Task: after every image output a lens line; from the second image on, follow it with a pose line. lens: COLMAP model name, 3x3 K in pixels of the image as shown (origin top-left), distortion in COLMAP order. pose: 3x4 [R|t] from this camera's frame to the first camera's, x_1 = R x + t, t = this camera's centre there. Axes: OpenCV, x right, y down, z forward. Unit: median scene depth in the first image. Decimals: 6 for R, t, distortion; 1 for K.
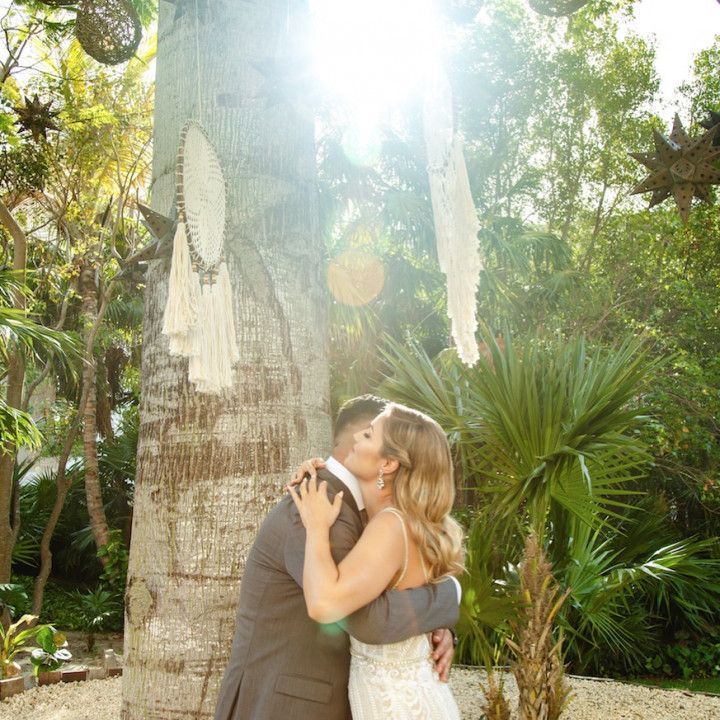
lens RADIAL K [[853.9, 0, 357.6], [0, 853.9, 344.0], [0, 0, 1]] dist [-0.069353, 0.000000]
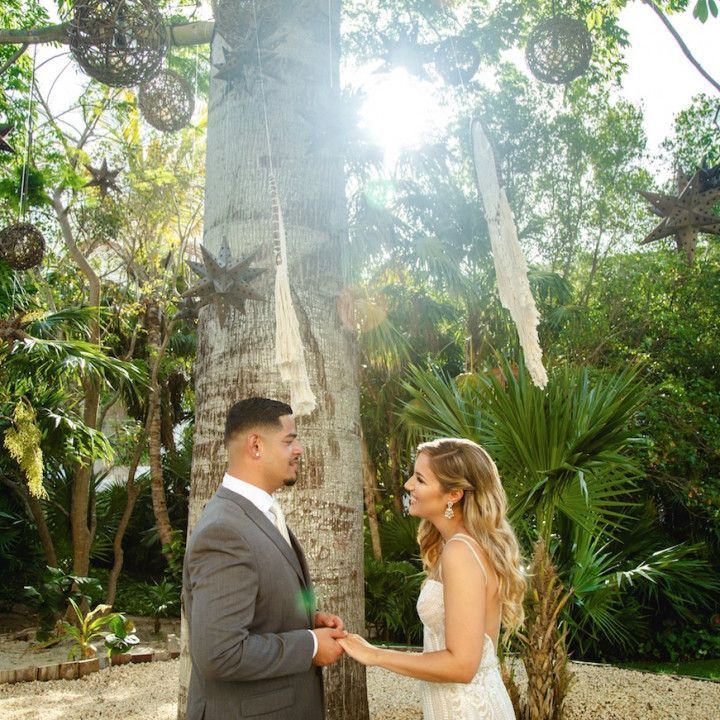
lens RADIAL K [[738.6, 0, 356.6], [0, 738.6, 358.0], [0, 0, 1]] dist [-0.109395, 0.000000]
pose [[0.999206, -0.005806, -0.039427, 0.002140], [0.005272, 0.999893, -0.013645, -0.008130], [0.039502, 0.013427, 0.999129, 0.021340]]
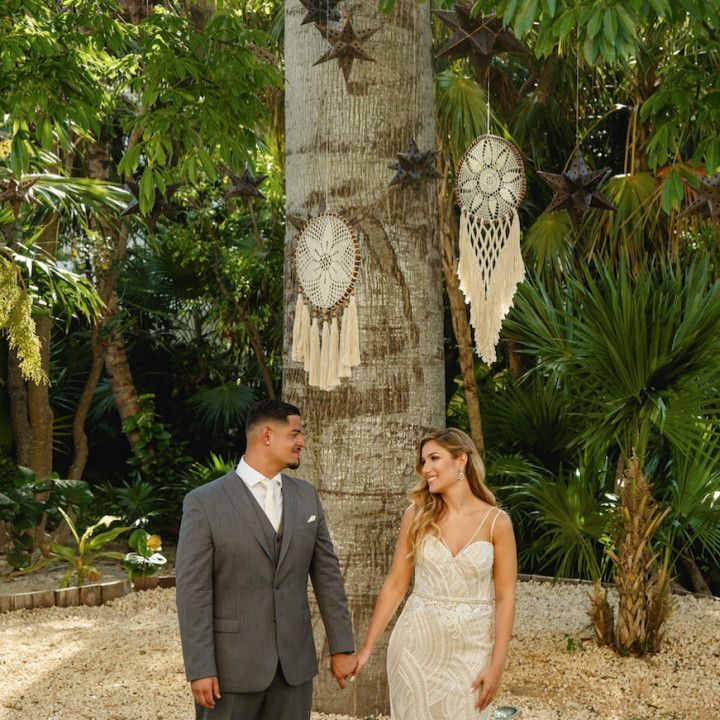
lens RADIAL K [[1714.4, 0, 359.3], [0, 1714.4, 359.8], [0, 0, 1]] dist [0.116419, 0.000000]
pose [[0.995089, 0.019031, -0.097137, 0.083268], [0.002386, 0.976448, 0.215740, -0.434339], [0.098955, -0.214913, 0.971607, -1.331115]]
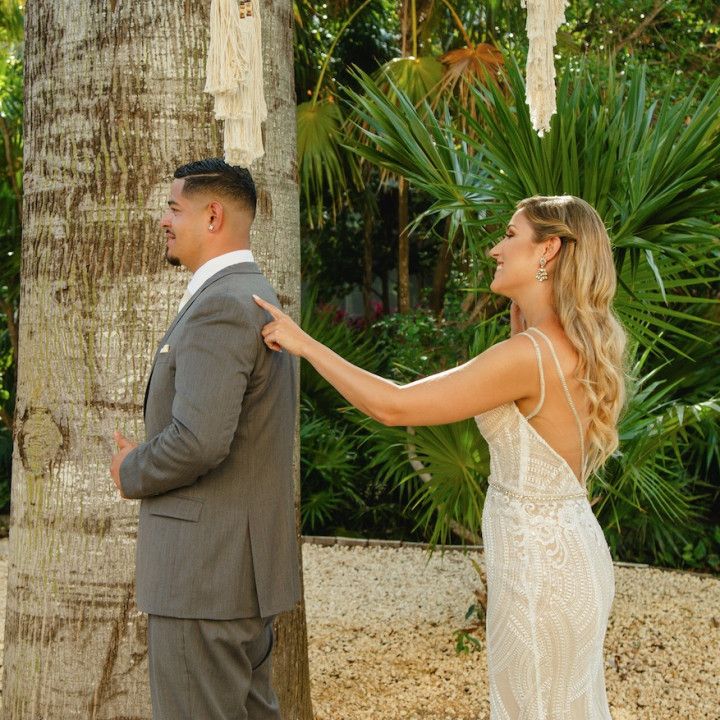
lens RADIAL K [[1487.9, 0, 330.6], [0, 1487.9, 317.3], [0, 0, 1]] dist [0.055769, 0.000000]
pose [[0.995201, 0.014409, 0.096788, -0.125471], [-0.032988, 0.980603, 0.193207, -0.048031], [-0.092127, -0.195473, 0.976372, -0.225756]]
